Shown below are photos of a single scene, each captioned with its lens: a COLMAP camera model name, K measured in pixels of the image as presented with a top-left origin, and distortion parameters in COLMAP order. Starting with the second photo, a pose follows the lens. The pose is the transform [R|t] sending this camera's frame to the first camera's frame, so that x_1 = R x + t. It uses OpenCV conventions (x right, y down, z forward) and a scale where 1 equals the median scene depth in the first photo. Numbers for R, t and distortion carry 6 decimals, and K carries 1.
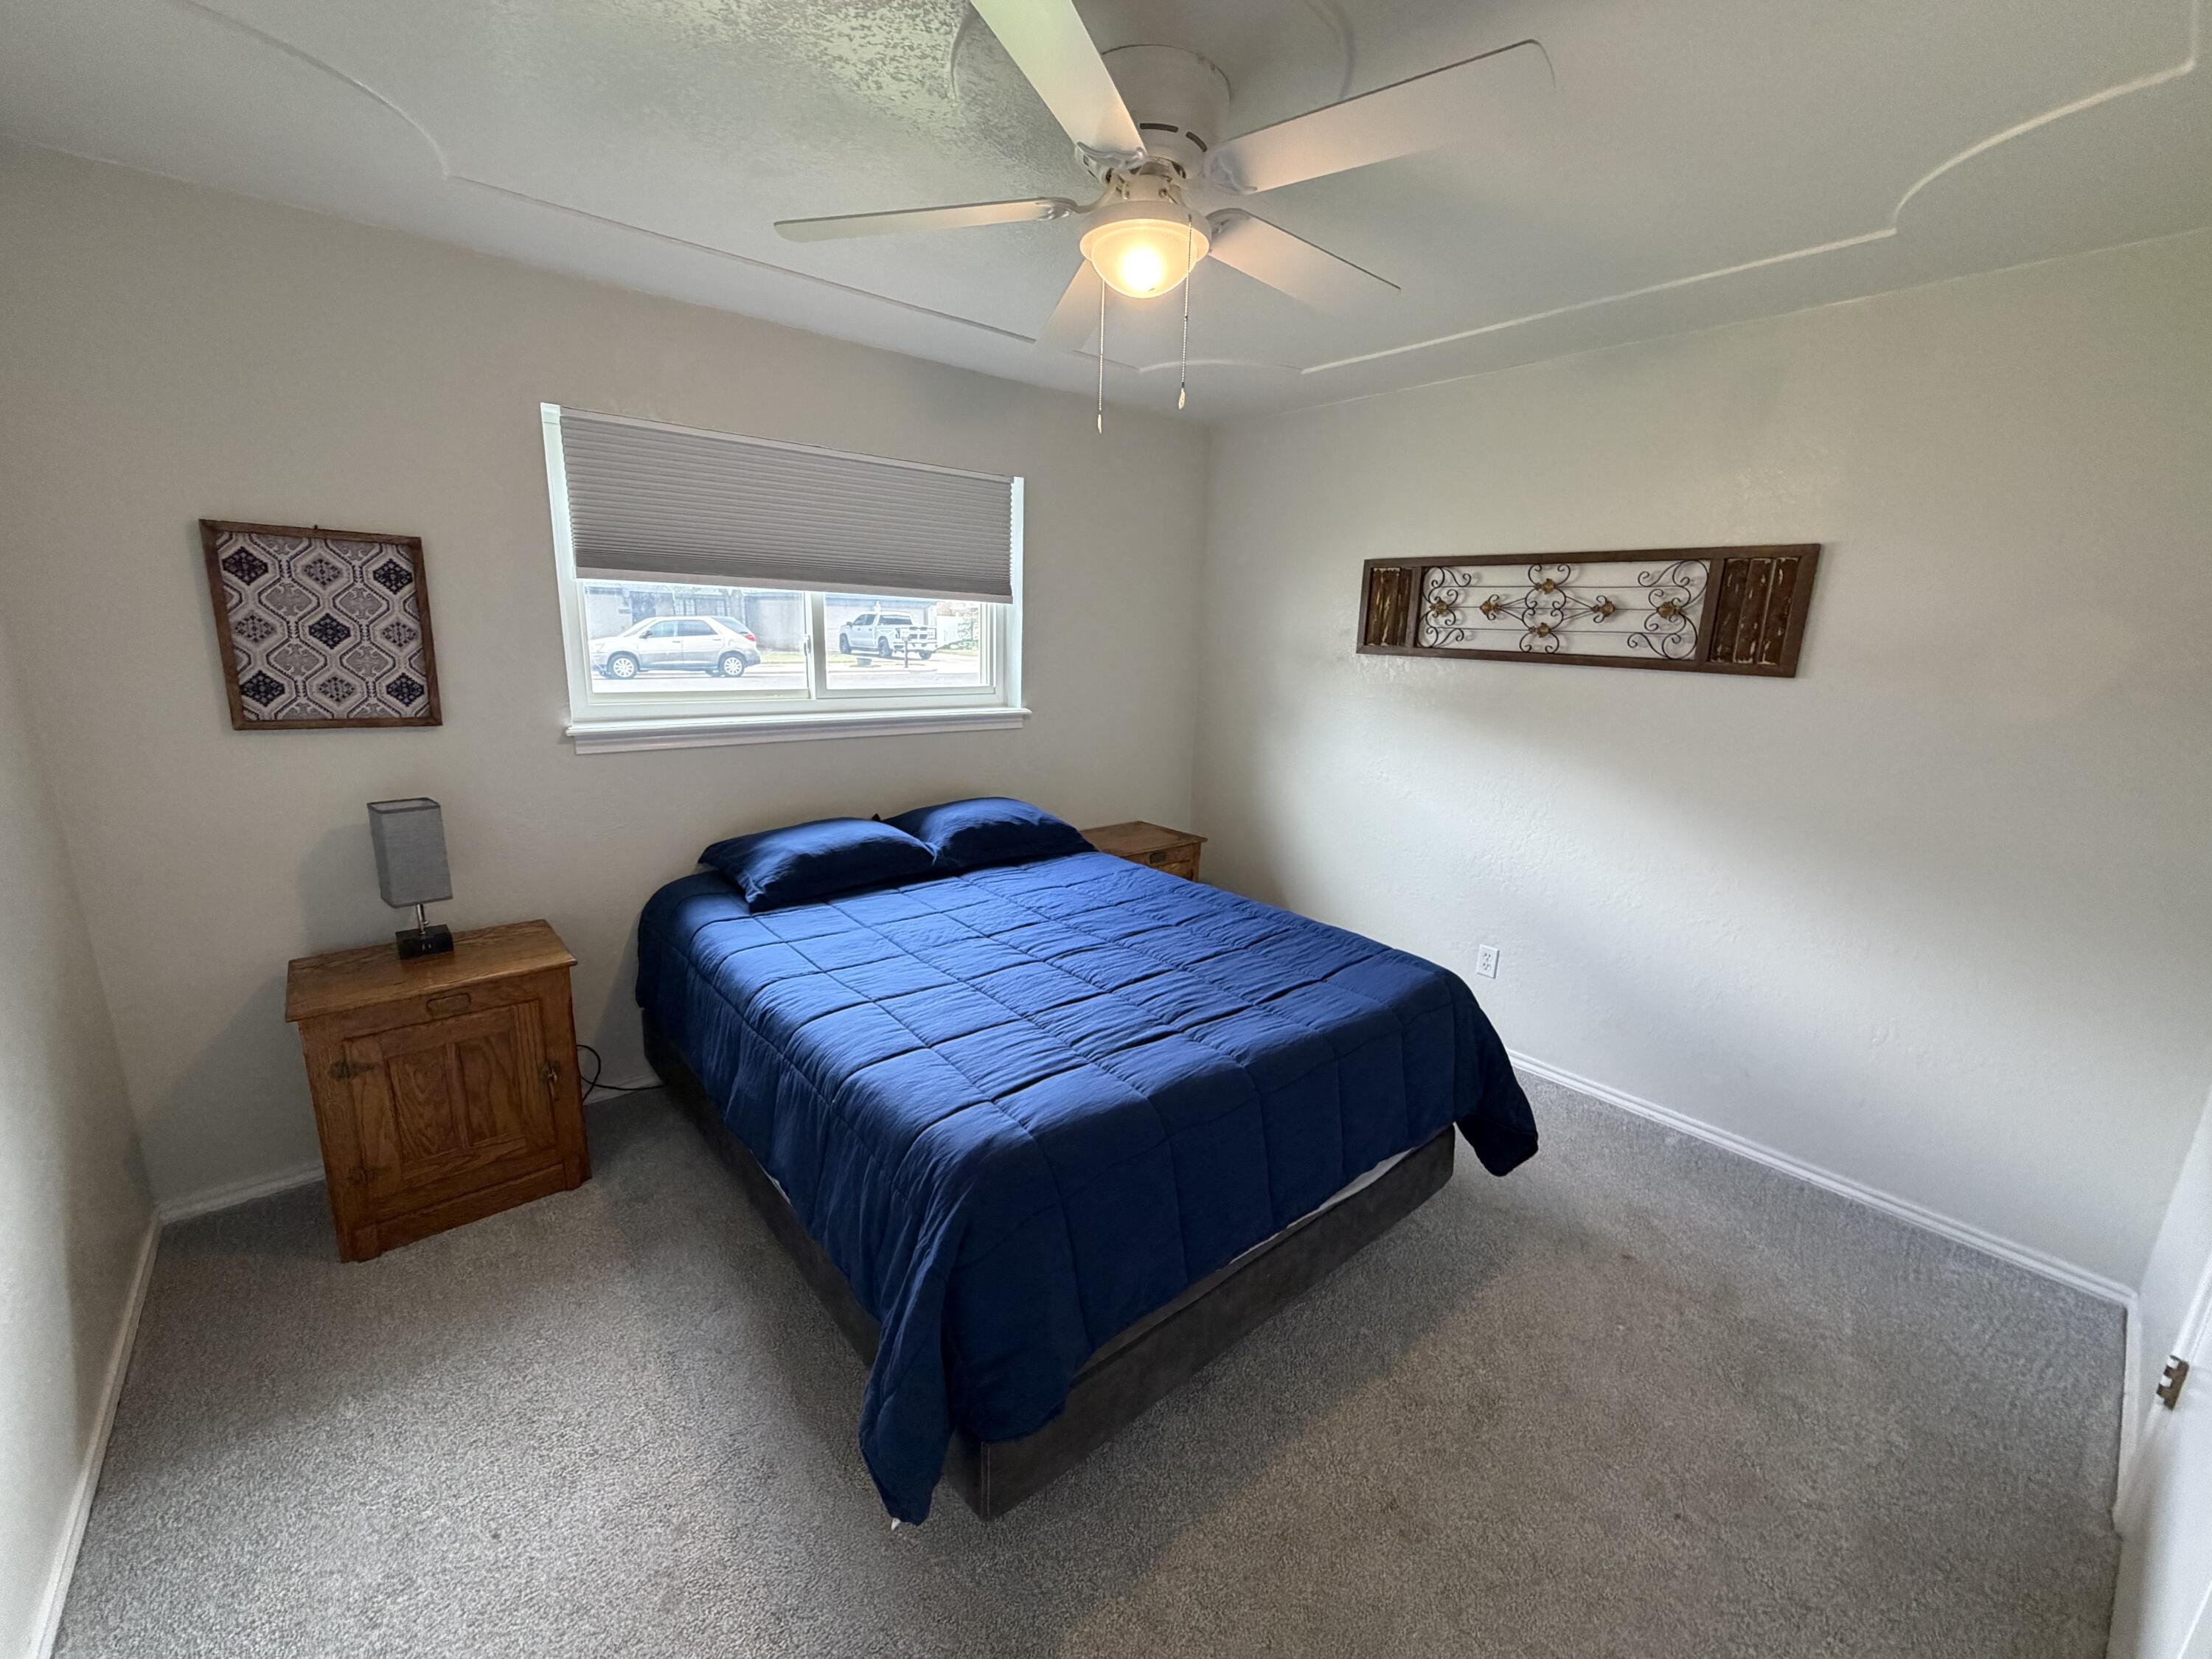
lens RADIAL K [[883.5, 0, 1104.4], [0, 883.5, 831.9], [0, 0, 1]] dist [-0.002375, 0.000541]
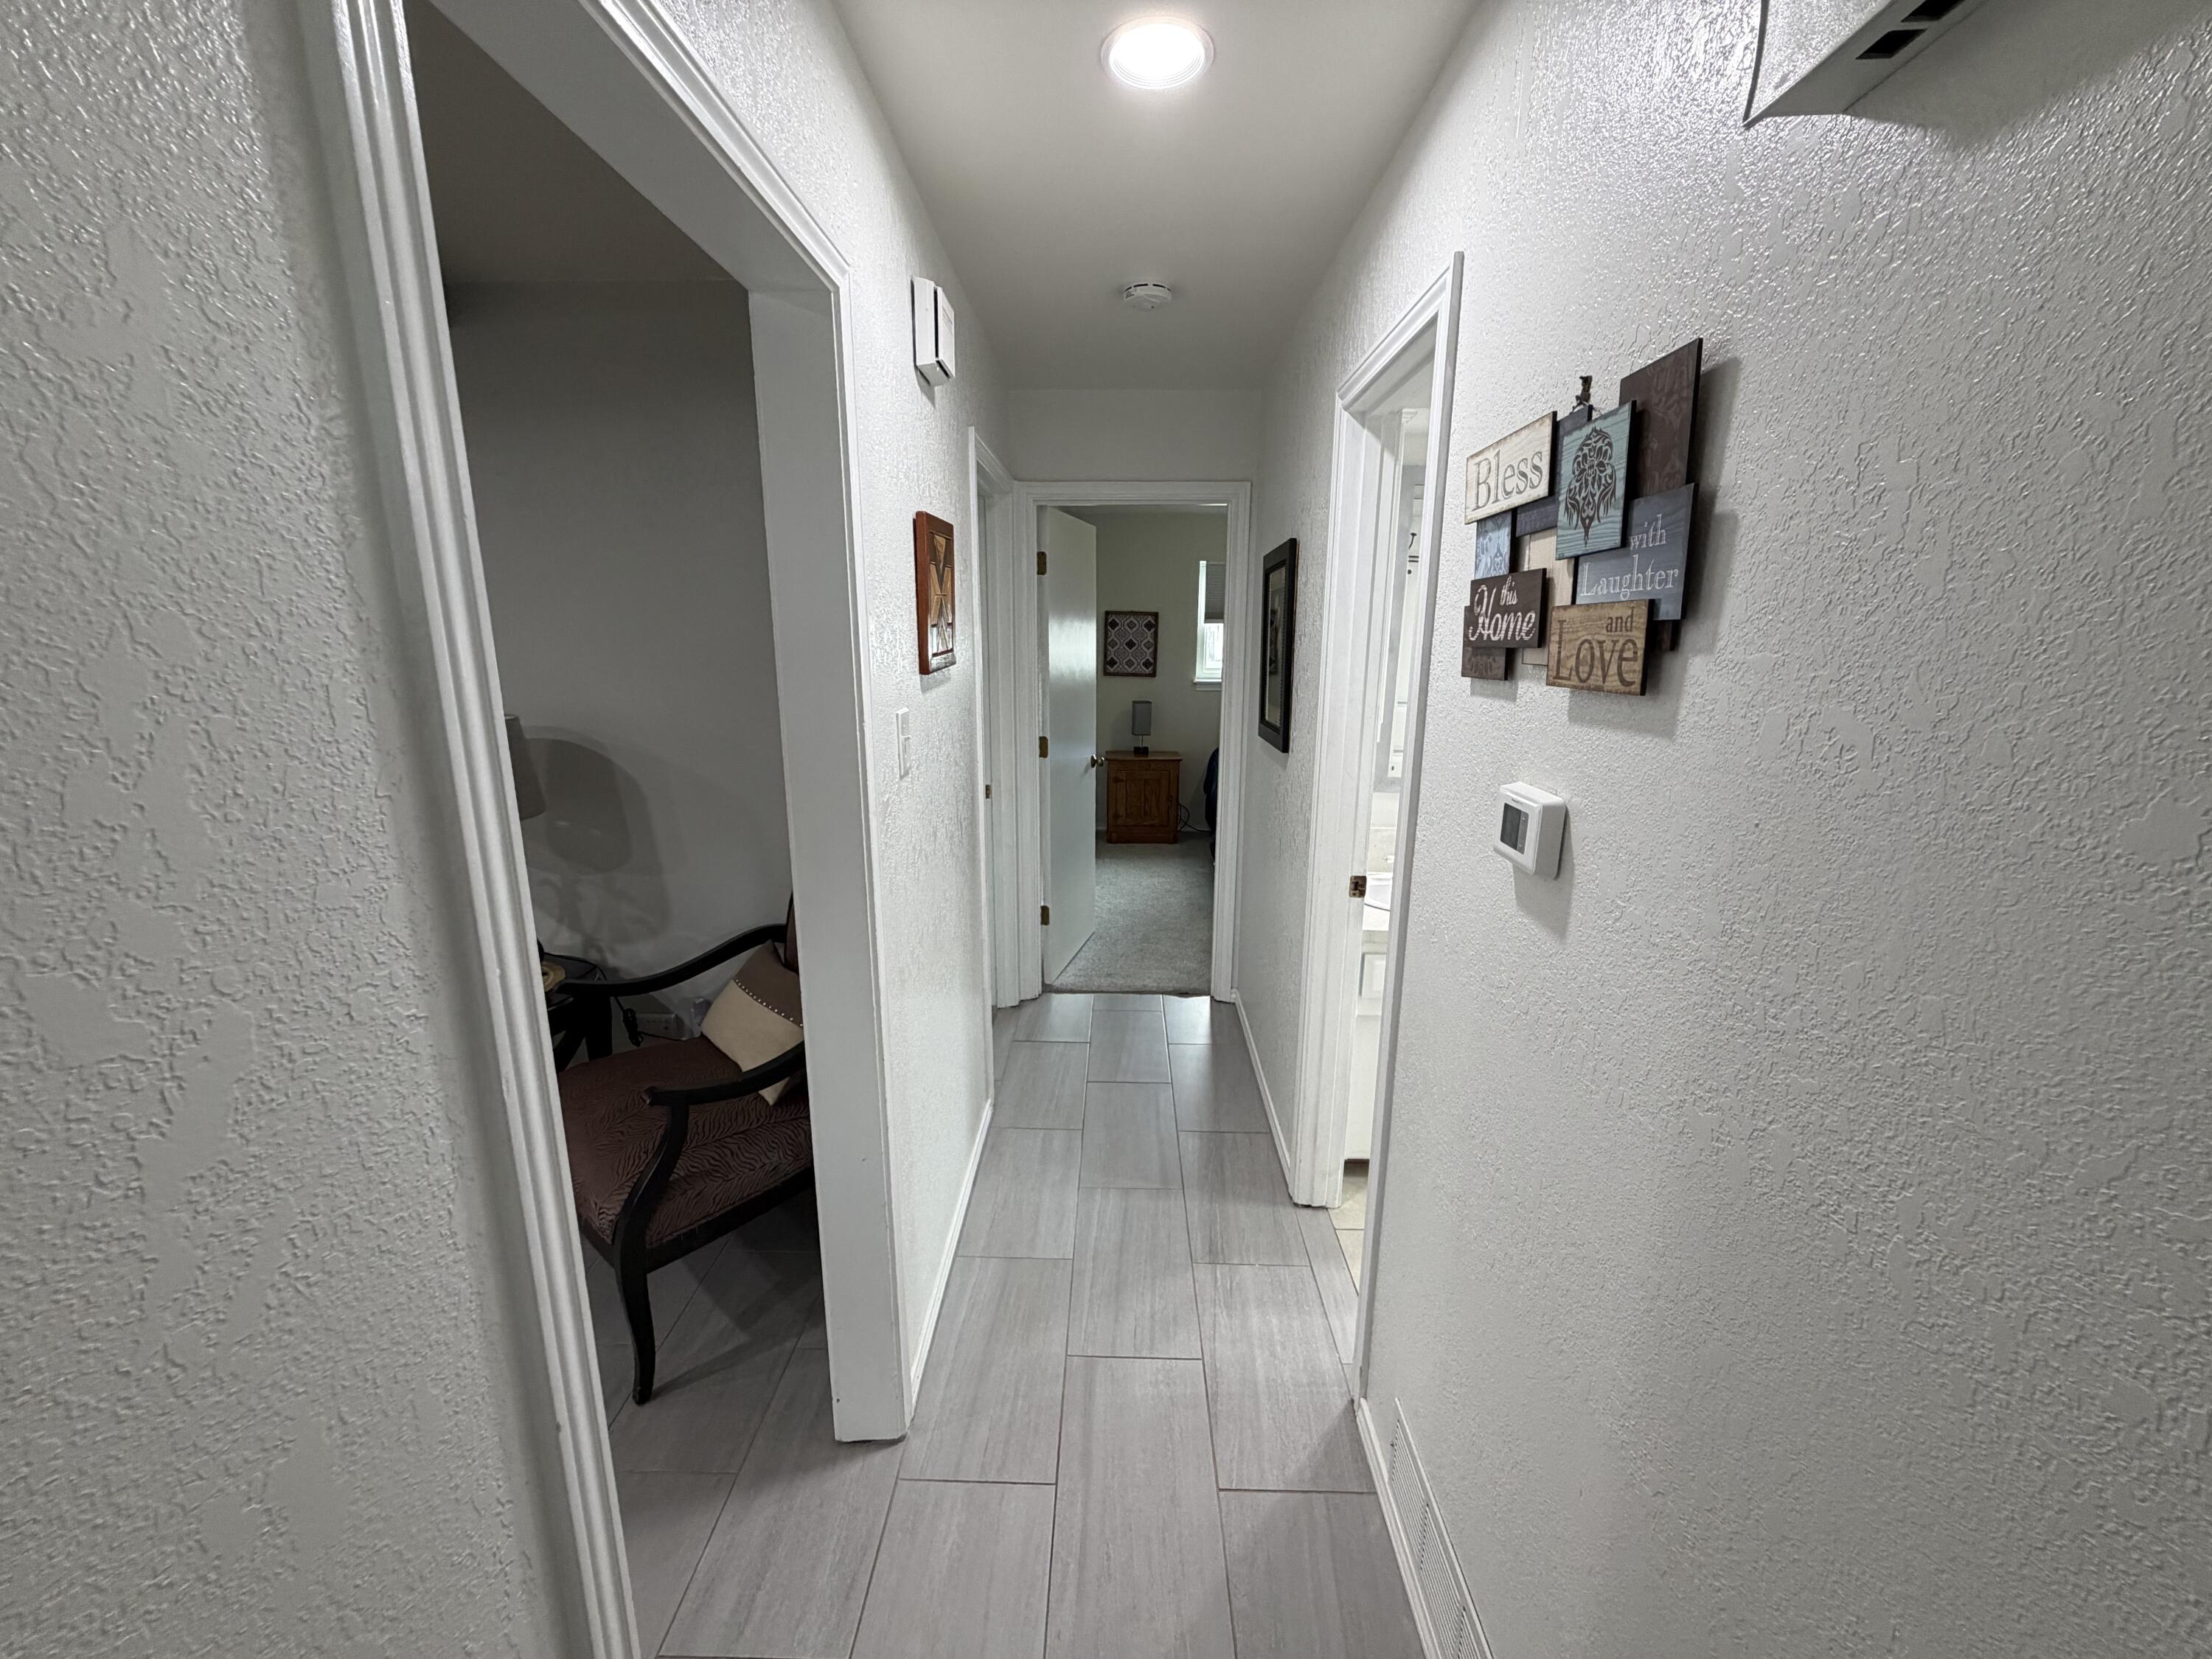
lens RADIAL K [[883.5, 0, 1109.7], [0, 883.5, 829.8], [0, 0, 1]] dist [-0.002375, 0.000541]
pose [[0.752133, 0.125559, -0.646940, 1.095926], [-0.132322, 0.990463, 0.038393, 0.292301], [0.645591, 0.056727, 0.761574, -1.302429]]
